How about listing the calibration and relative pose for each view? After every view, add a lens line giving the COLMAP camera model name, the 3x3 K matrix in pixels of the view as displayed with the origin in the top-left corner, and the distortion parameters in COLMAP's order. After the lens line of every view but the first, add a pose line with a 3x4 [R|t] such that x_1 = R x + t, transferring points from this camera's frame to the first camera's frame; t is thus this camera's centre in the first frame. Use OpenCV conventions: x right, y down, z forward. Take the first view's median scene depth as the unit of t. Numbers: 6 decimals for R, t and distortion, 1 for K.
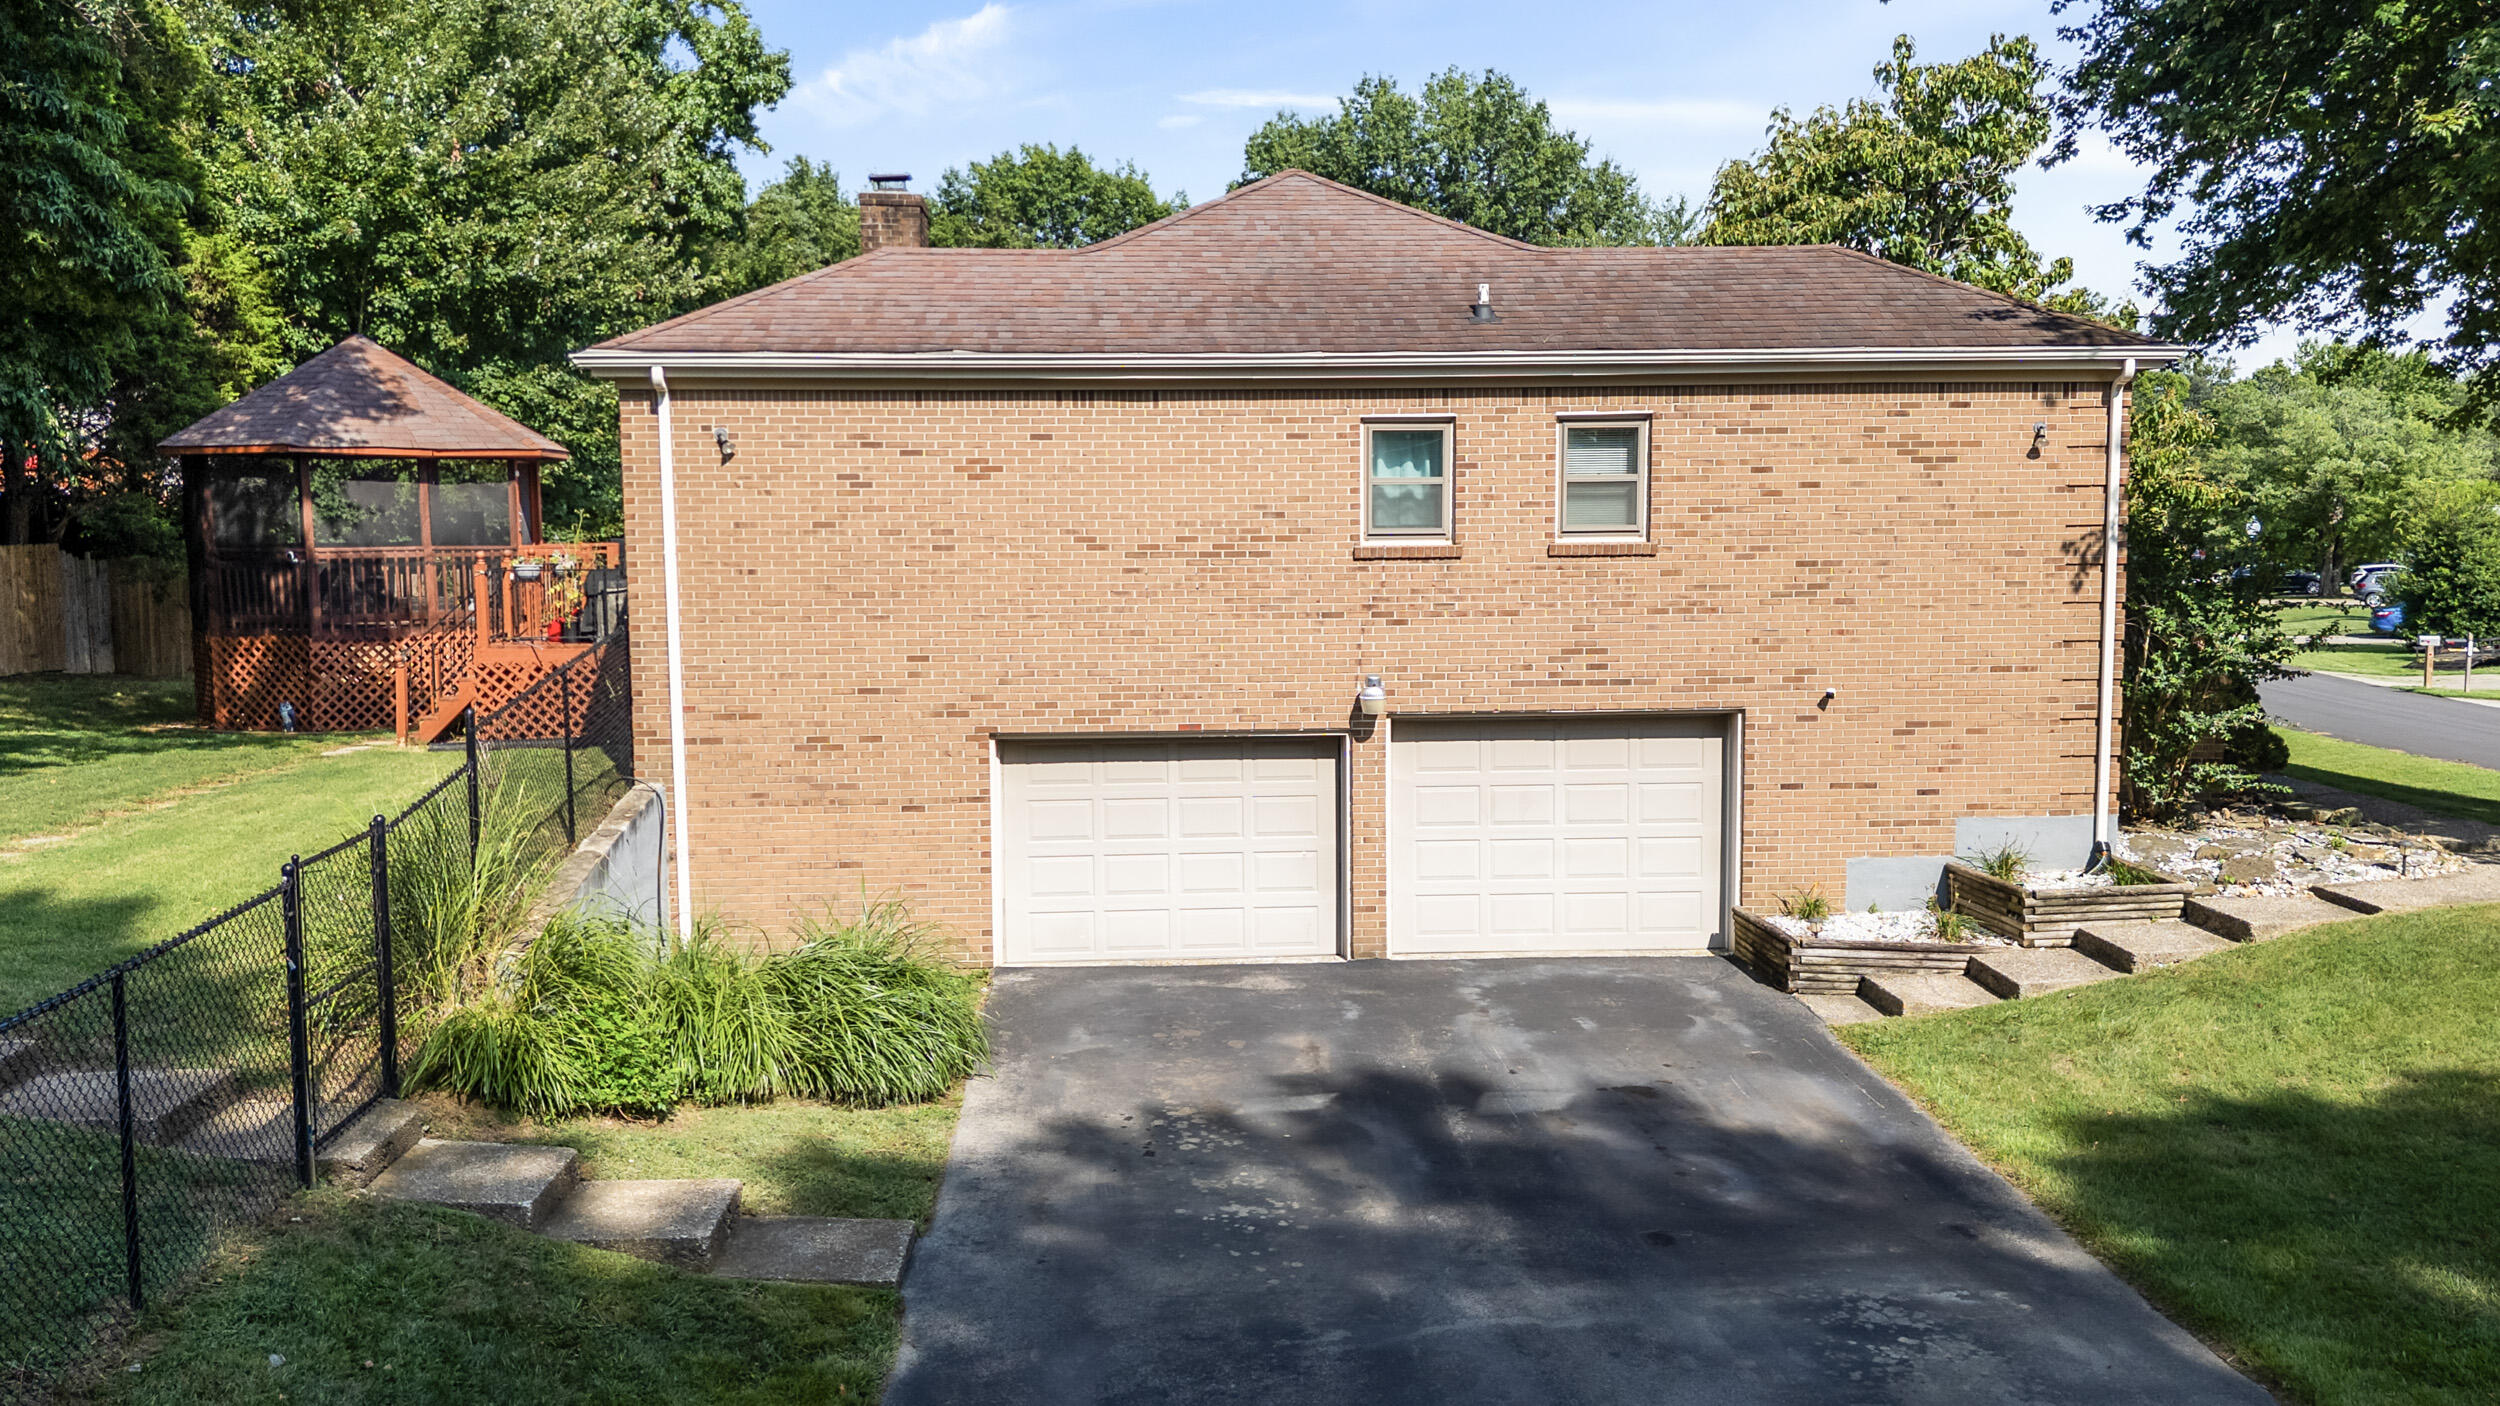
lens RADIAL K [[2066.7, 0, 1250.0], [0, 2066.7, 703.0], [0, 0, 1]] dist [0.090897, -0.127565]
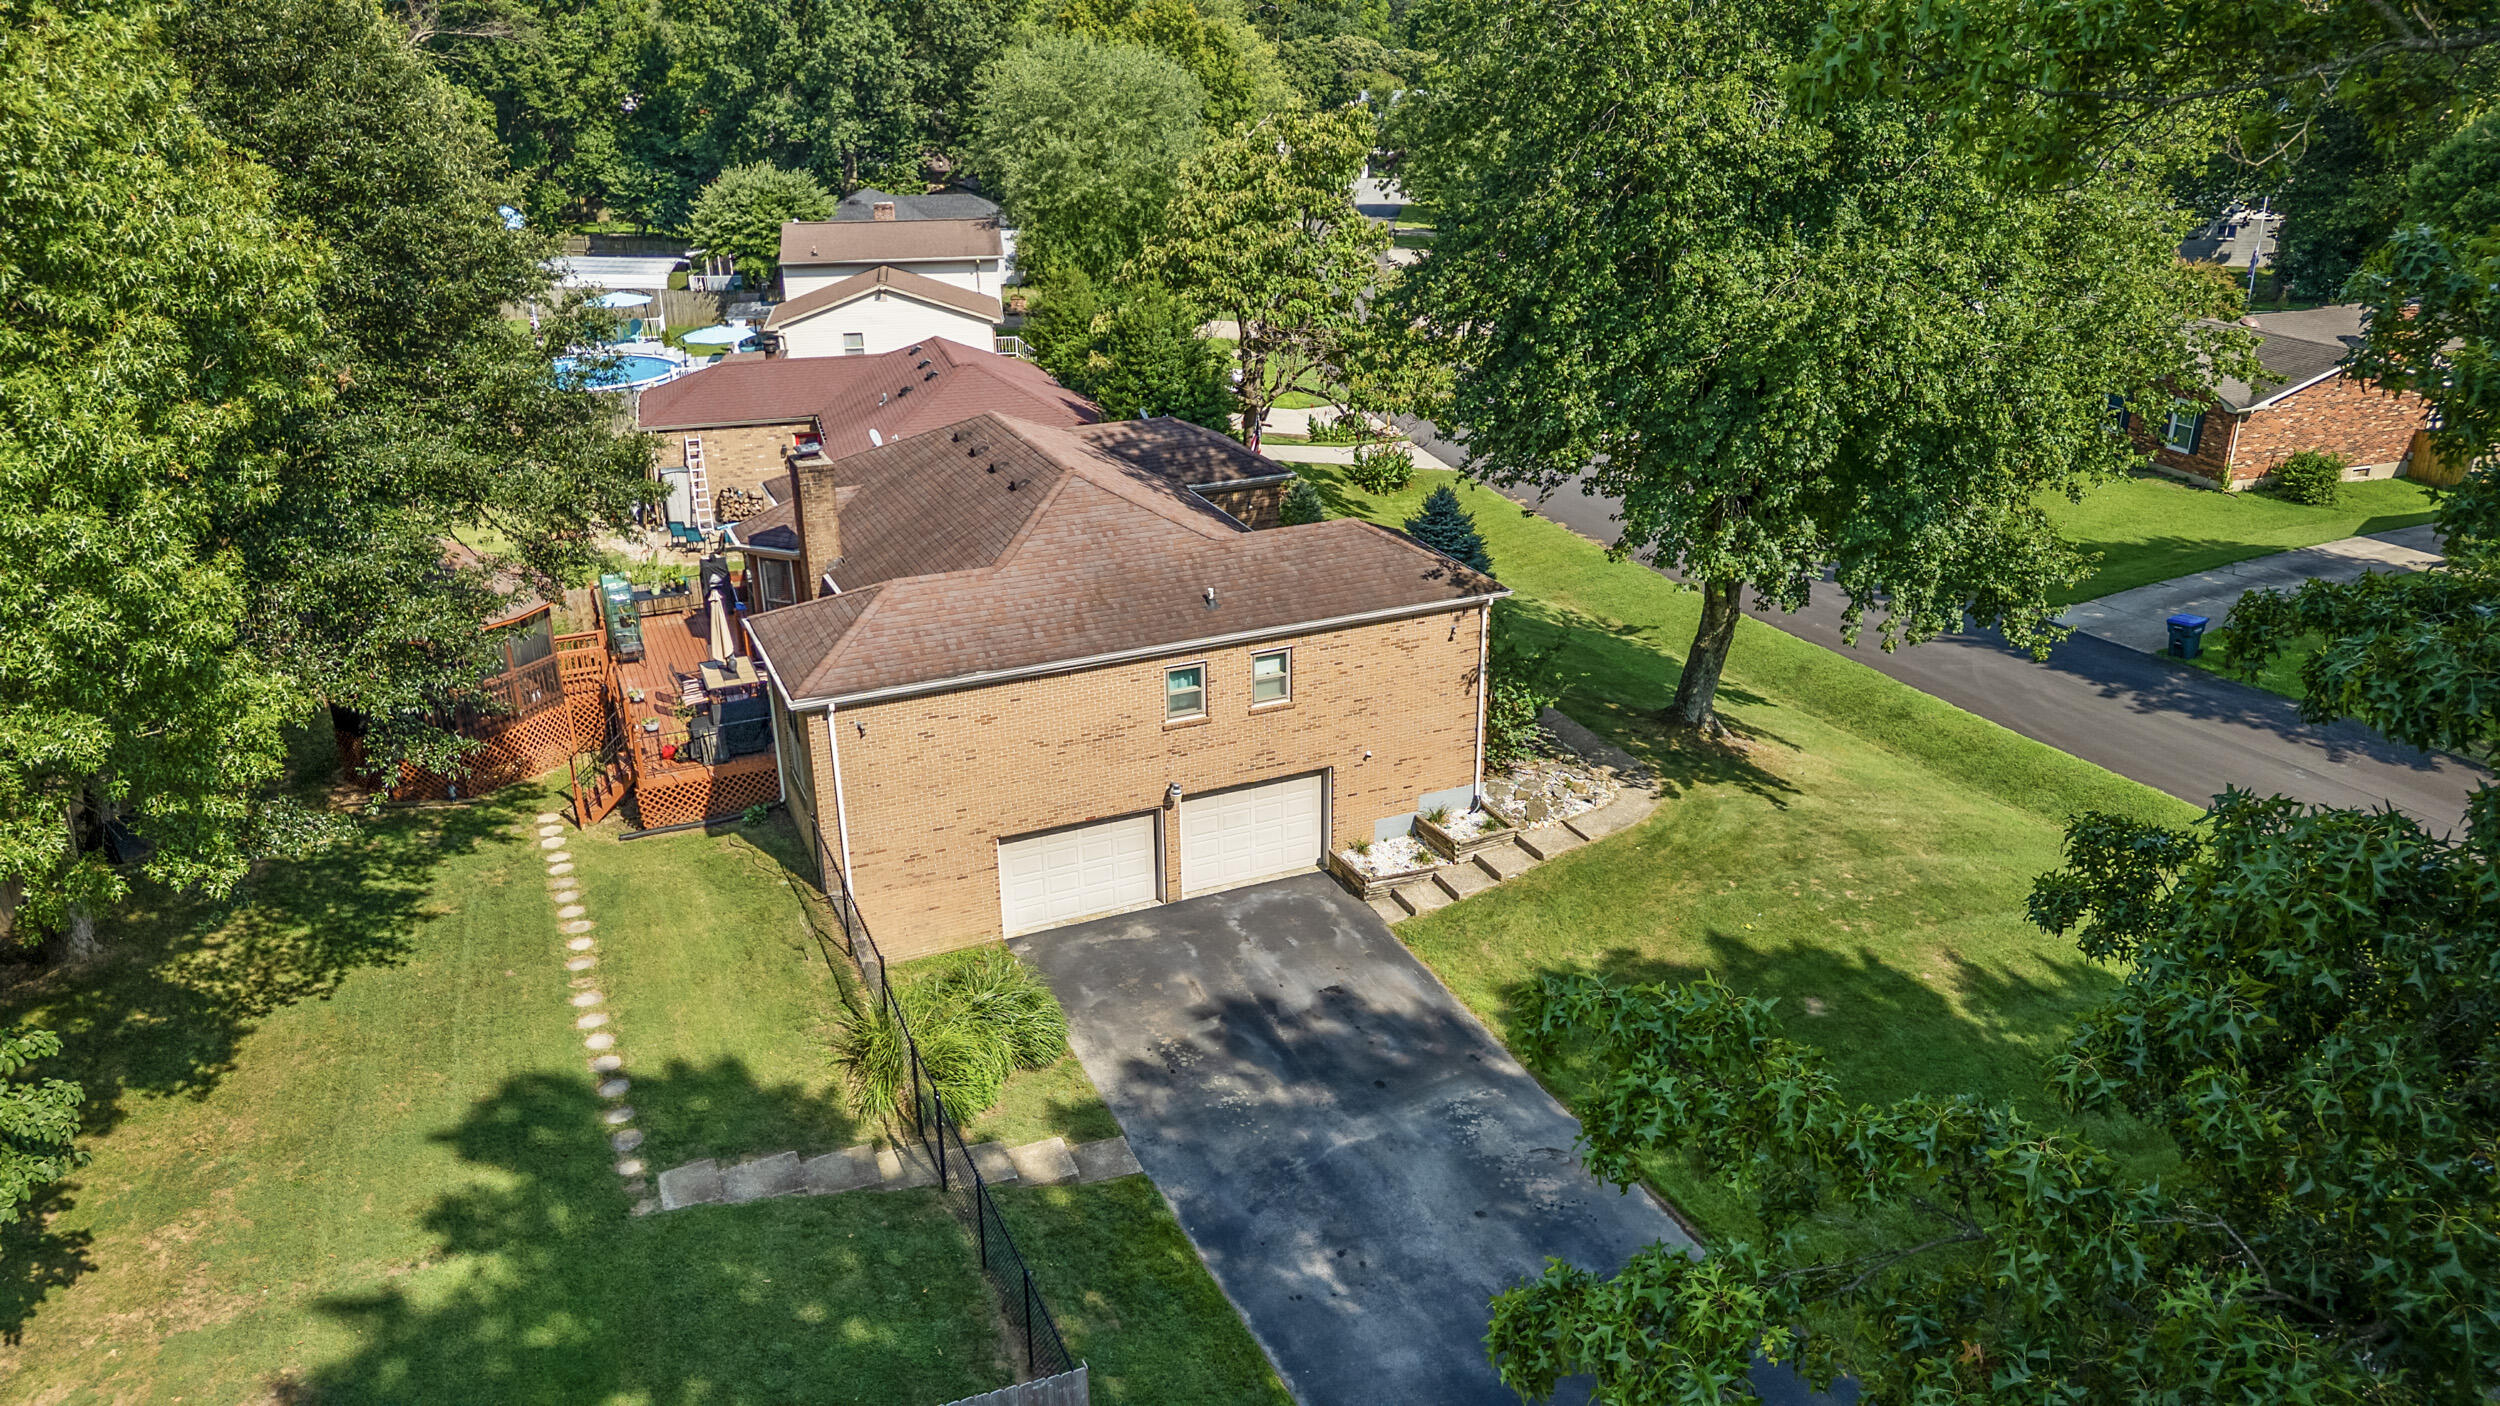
lens RADIAL K [[1742.4, 0, 1249.7], [0, 1742.4, 678.9], [0, 0, 1]] dist [0.083344, -0.096967]
pose [[0.938116, -0.128670, 0.321530, -0.425804], [0.038692, 0.961547, 0.271901, -0.595211], [-0.344152, -0.242634, 0.907022, -0.612991]]
